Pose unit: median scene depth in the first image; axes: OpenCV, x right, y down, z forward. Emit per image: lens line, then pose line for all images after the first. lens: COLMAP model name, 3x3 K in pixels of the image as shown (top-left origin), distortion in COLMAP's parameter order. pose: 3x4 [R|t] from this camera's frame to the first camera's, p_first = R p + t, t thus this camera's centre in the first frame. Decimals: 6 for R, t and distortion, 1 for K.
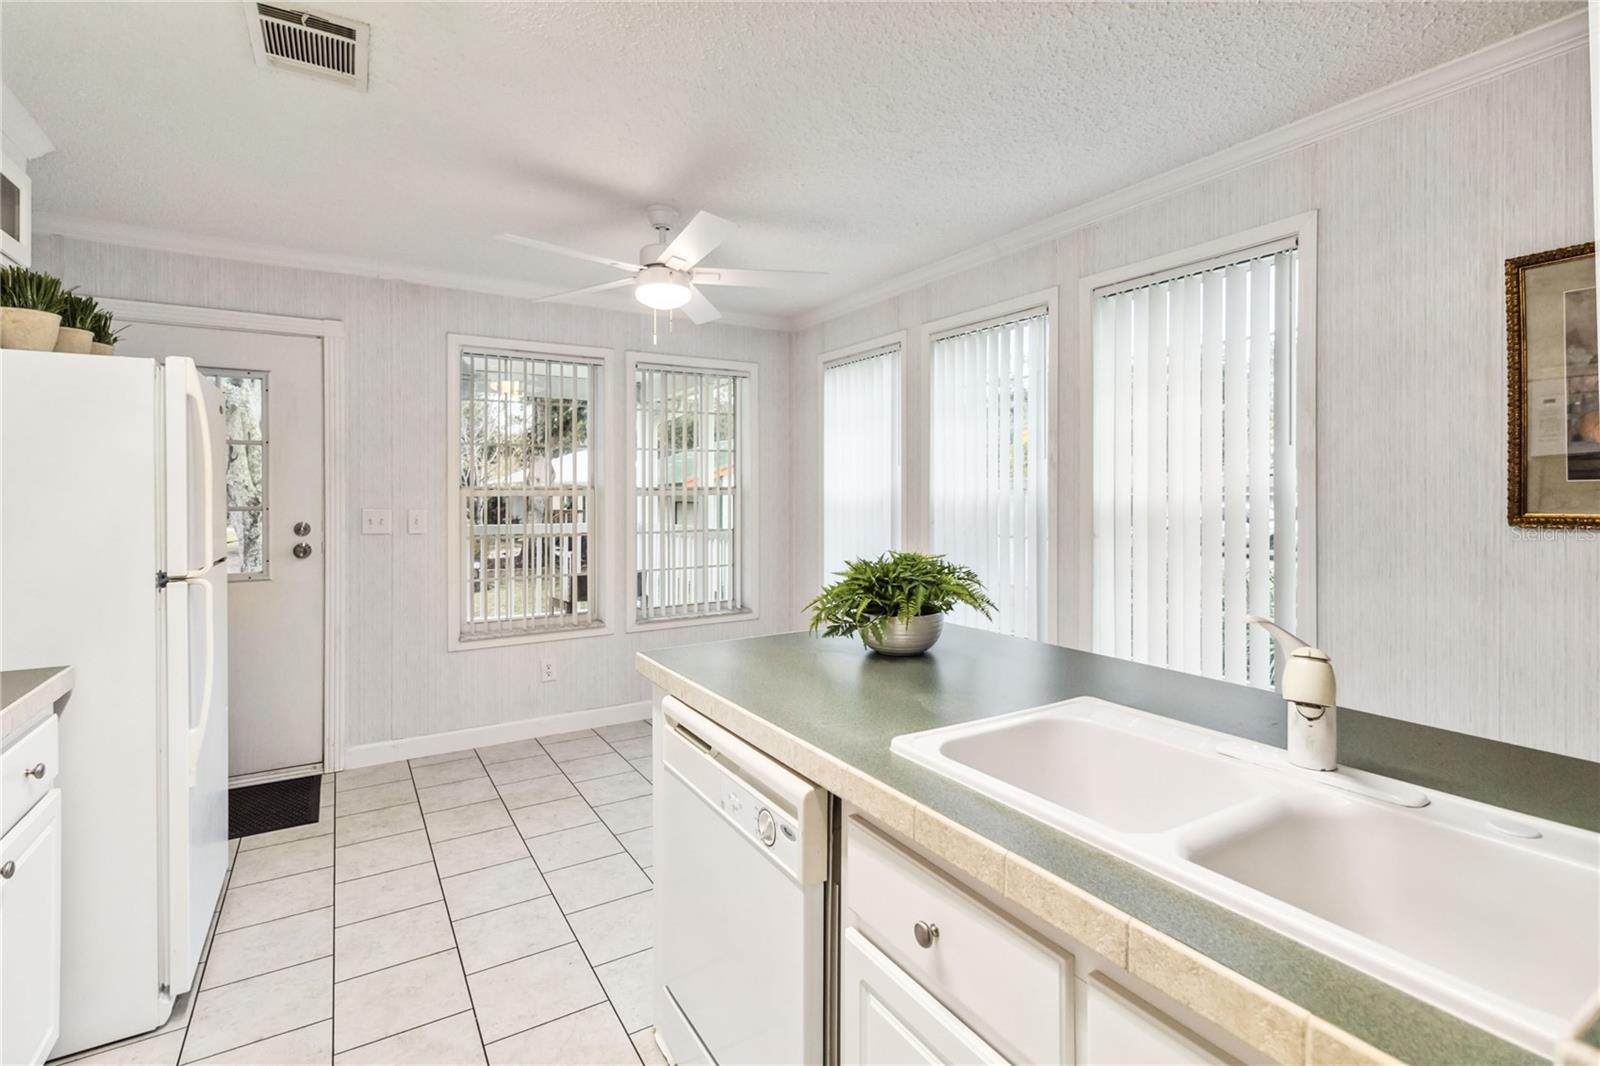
lens RADIAL K [[751.6, 0, 805.5], [0, 751.6, 491.1], [0, 0, 1]] dist [0.001192, -0.000046]
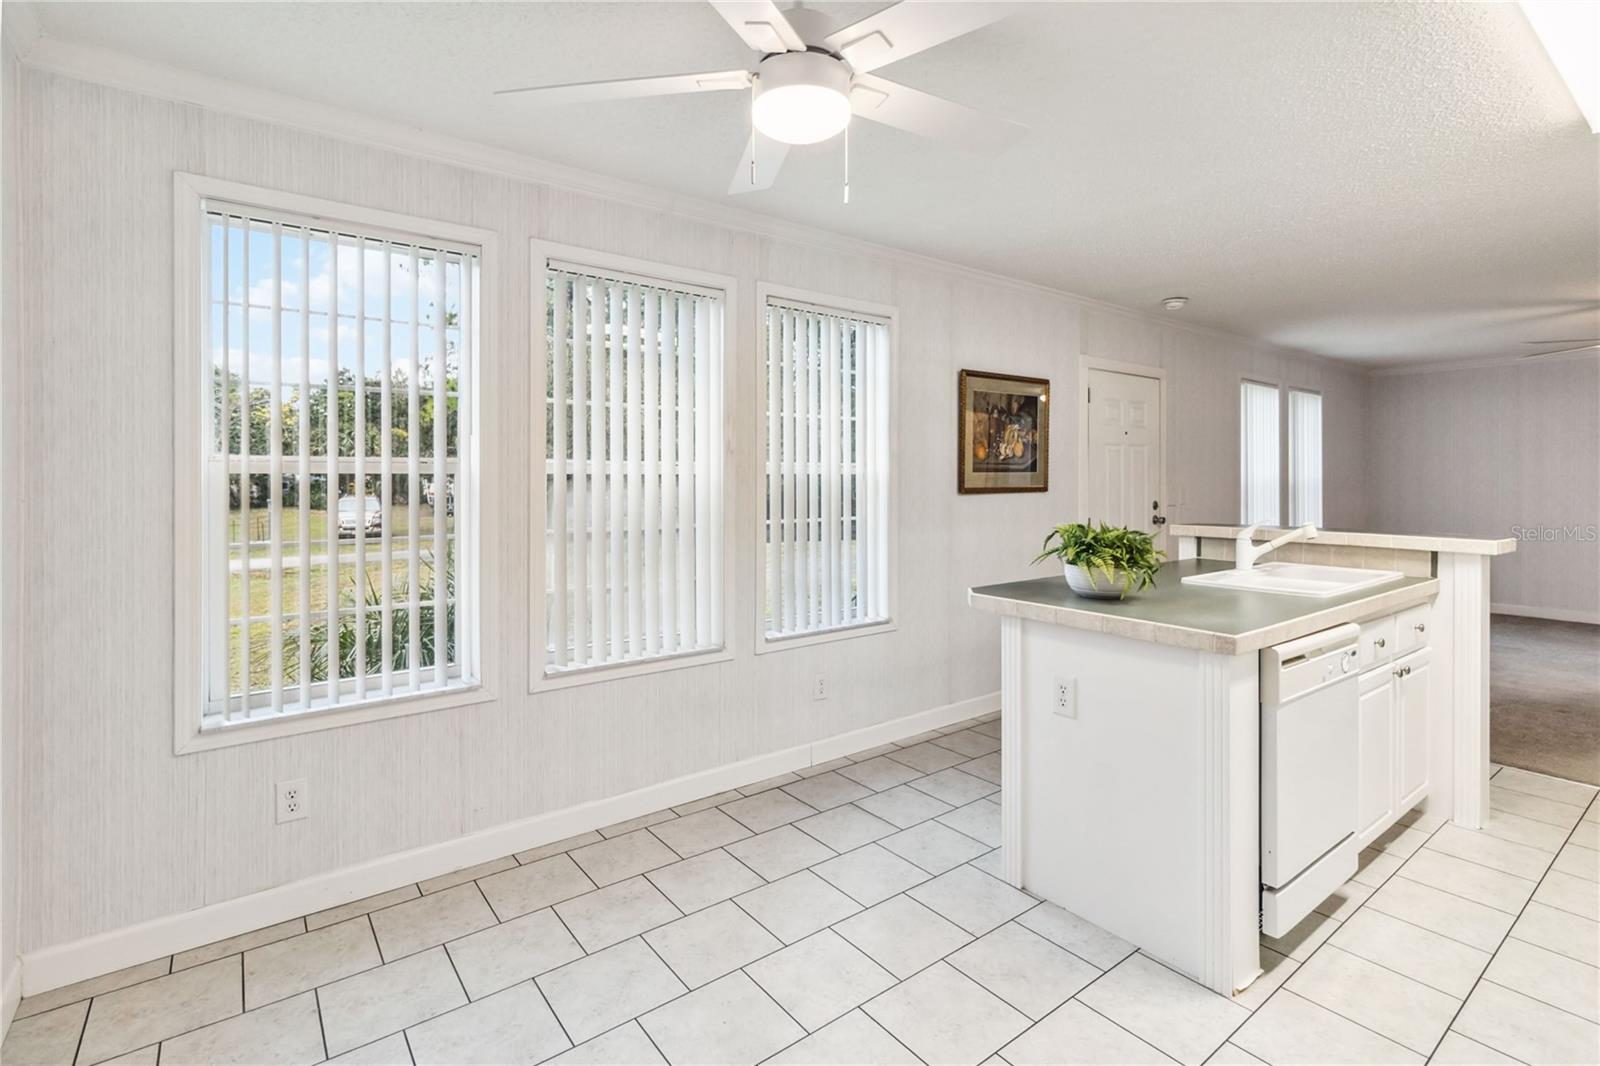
lens RADIAL K [[752.3, 0, 805.9], [0, 752.3, 481.9], [0, 0, 1]] dist [-0.000775, 0.000256]
pose [[-0.096251, -0.002425, 0.995354, -0.707287], [0.000509, 0.999997, 0.002486, 0.004730], [-0.995357, 0.000746, -0.096249, 1.013122]]
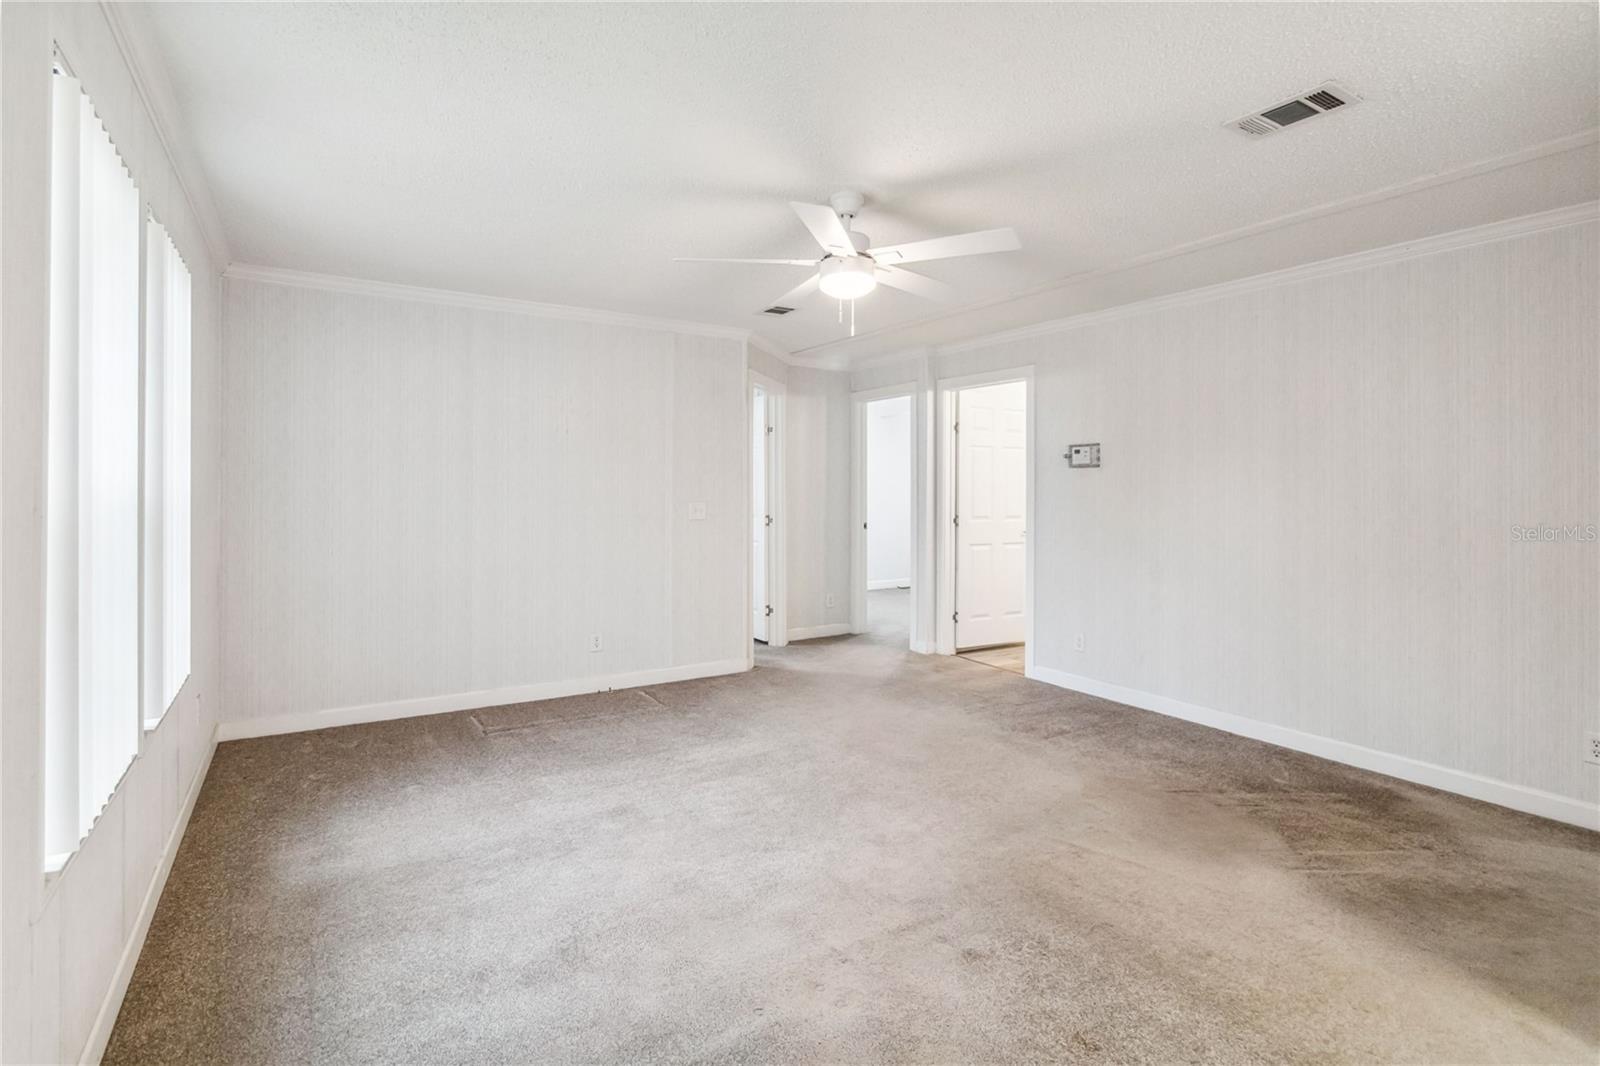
lens RADIAL K [[775.6, 0, 806.5], [0, 775.6, 492.9], [0, 0, 1]] dist [-0.001588, 0.000204]
pose [[-0.999974, -0.001596, -0.007093, 0.730871], [-0.001627, 0.999989, 0.004328, -0.001192], [0.007086, 0.004340, -0.999965, 0.118501]]
